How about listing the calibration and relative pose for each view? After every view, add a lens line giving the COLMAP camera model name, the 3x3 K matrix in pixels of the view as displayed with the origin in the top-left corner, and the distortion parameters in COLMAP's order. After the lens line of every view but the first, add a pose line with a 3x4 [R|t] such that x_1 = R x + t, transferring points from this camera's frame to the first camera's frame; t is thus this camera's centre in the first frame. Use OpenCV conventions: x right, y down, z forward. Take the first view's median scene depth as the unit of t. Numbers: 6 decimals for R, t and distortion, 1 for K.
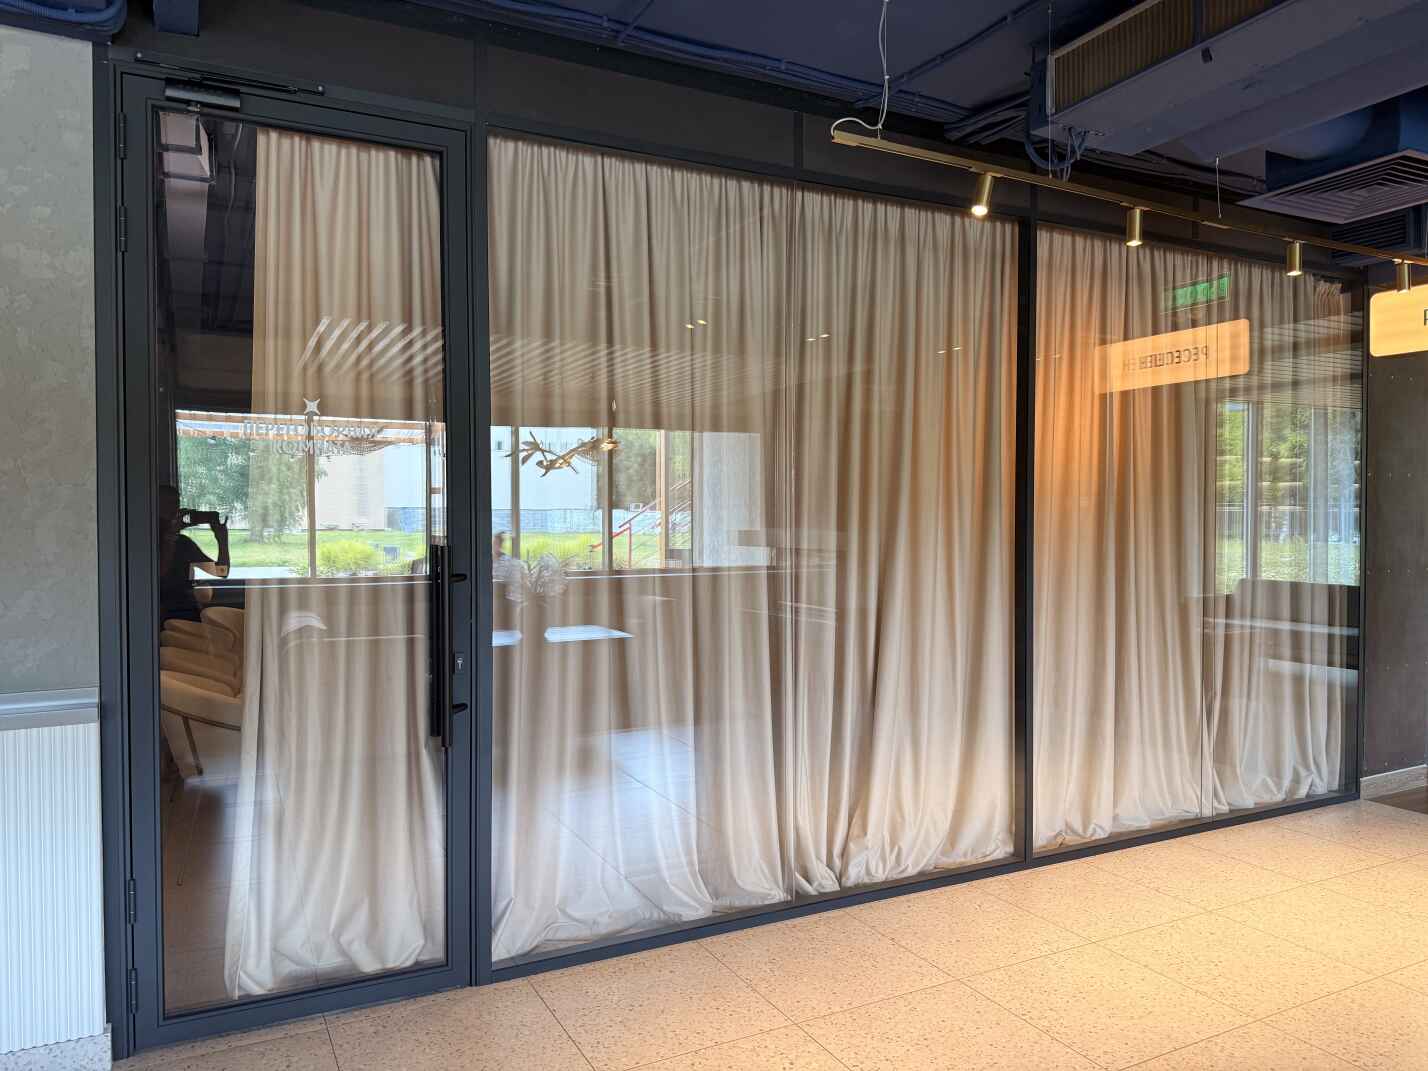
lens RADIAL K [[1011.6, 0, 708.4], [0, 1011.6, 532.1], [0, 0, 1]] dist [0.008370, -0.009129]
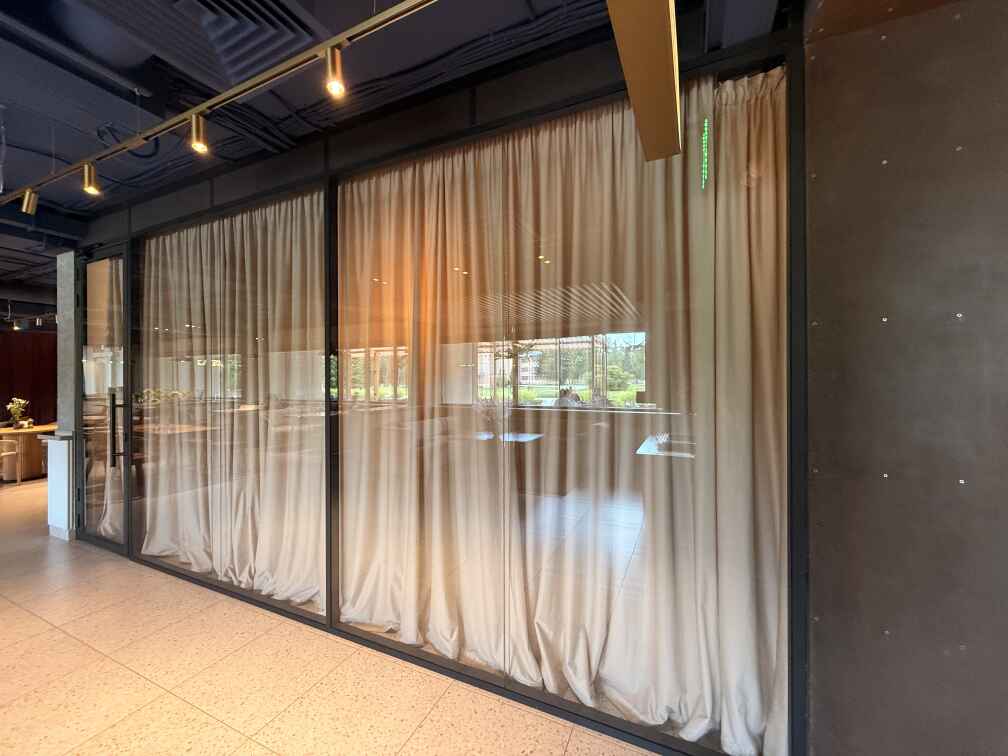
lens RADIAL K [[406.5, 0, 504.0], [0, 406.5, 378.0], [0, 0, 1]] dist [-0.001417, -0.000151]
pose [[0.608178, -0.000718, -0.793800, 0.993762], [-0.011284, 0.999891, -0.009549, -0.021220], [0.793720, 0.014764, 0.608104, 0.923401]]
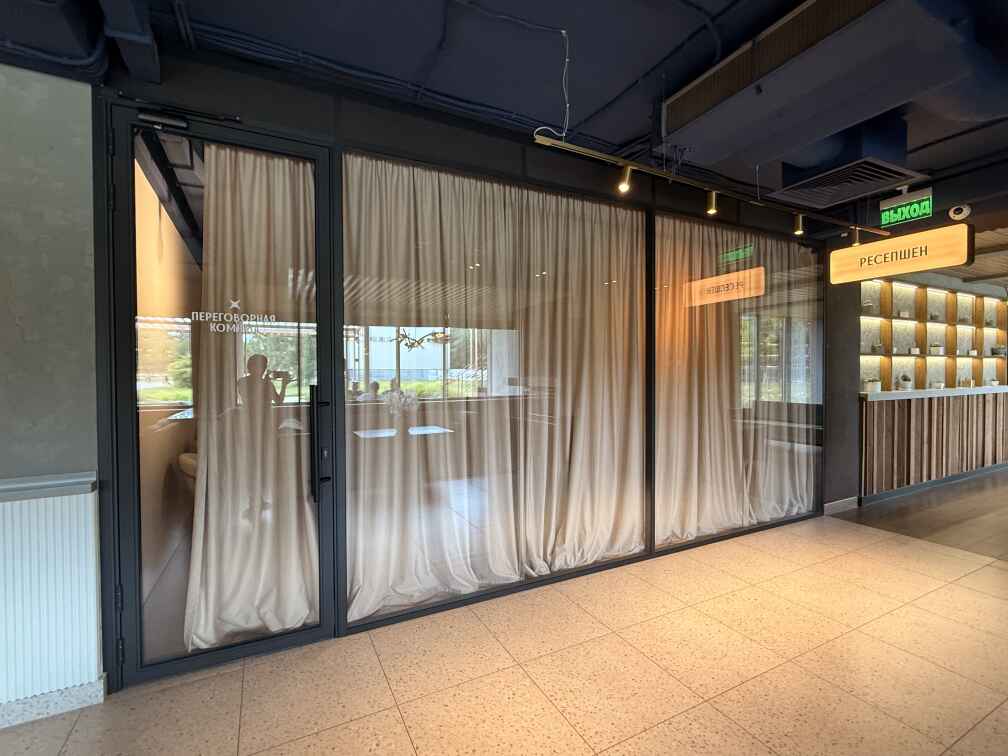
lens RADIAL K [[460.9, 0, 504.0], [0, 460.9, 378.0], [0, 0, 1]] dist [-0.002106, 0.000492]
pose [[0.999990, -0.004421, 0.000480, 0.048182], [0.004423, 0.999981, -0.004187, 0.004362], [-0.000462, 0.004190, 0.999991, 0.169067]]
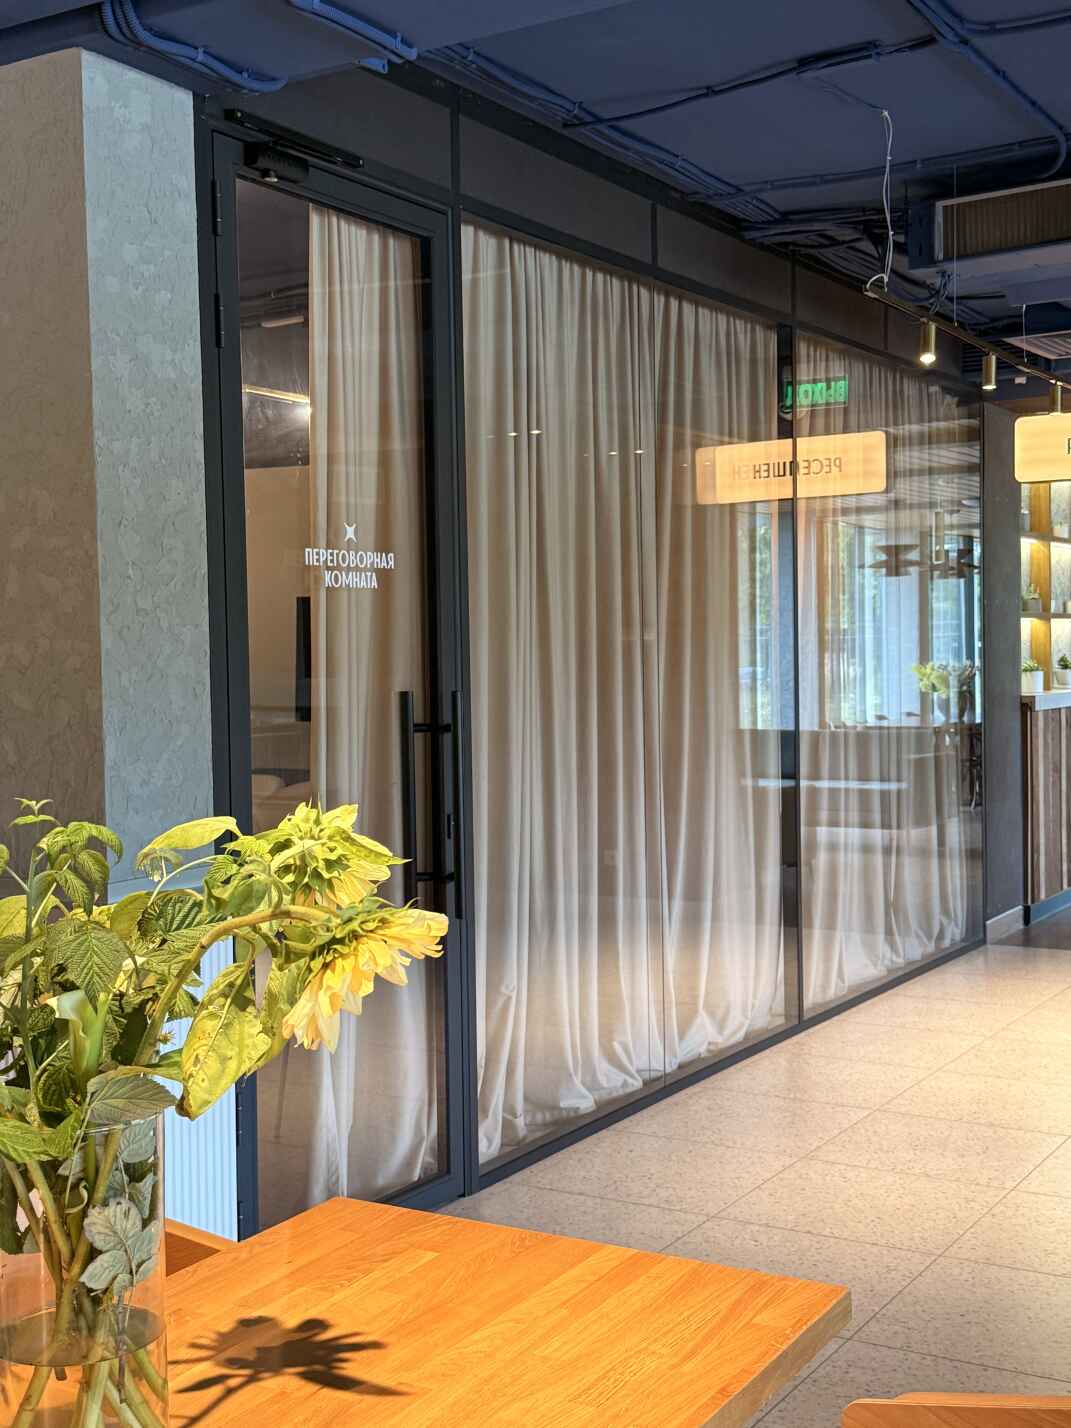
lens RADIAL K [[1754.0, 0, 534.8], [0, 1754.0, 706.2], [0, 0, 1]] dist [0.197279, -0.570137]
pose [[0.853620, -0.031513, 0.519942, -0.796050], [0.027139, 0.999503, 0.016024, 0.003336], [-0.520189, 0.000432, 0.854051, -0.277375]]
